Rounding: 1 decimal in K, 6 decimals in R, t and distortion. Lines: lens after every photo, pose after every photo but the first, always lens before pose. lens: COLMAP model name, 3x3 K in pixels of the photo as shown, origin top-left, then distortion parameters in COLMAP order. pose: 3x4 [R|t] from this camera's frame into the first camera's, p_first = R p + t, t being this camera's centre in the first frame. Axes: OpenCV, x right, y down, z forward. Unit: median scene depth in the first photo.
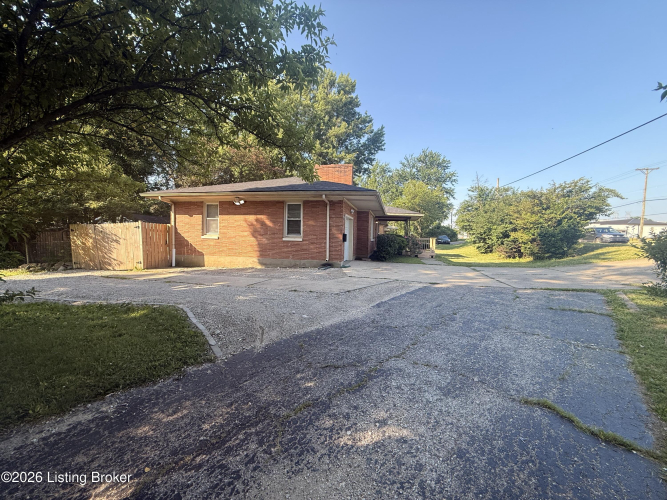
lens RADIAL K [[265.1, 0, 331.2], [0, 265.1, 250.3], [0, 0, 1]] dist [-0.000628, 0.000161]
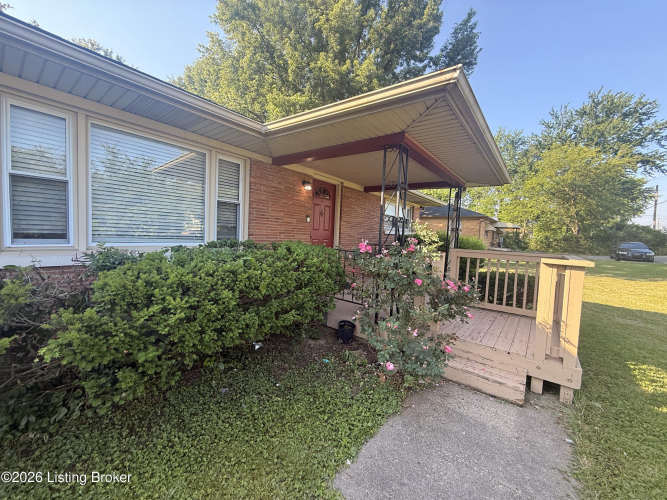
lens RADIAL K [[265.1, 0, 331.2], [0, 265.1, 250.3], [0, 0, 1]] dist [-0.000628, 0.000161]
pose [[0.901200, 0.048099, -0.430726, 0.107293], [-0.053623, 0.998561, -0.000686, -0.008845], [0.430074, 0.023715, 0.902482, 0.257269]]
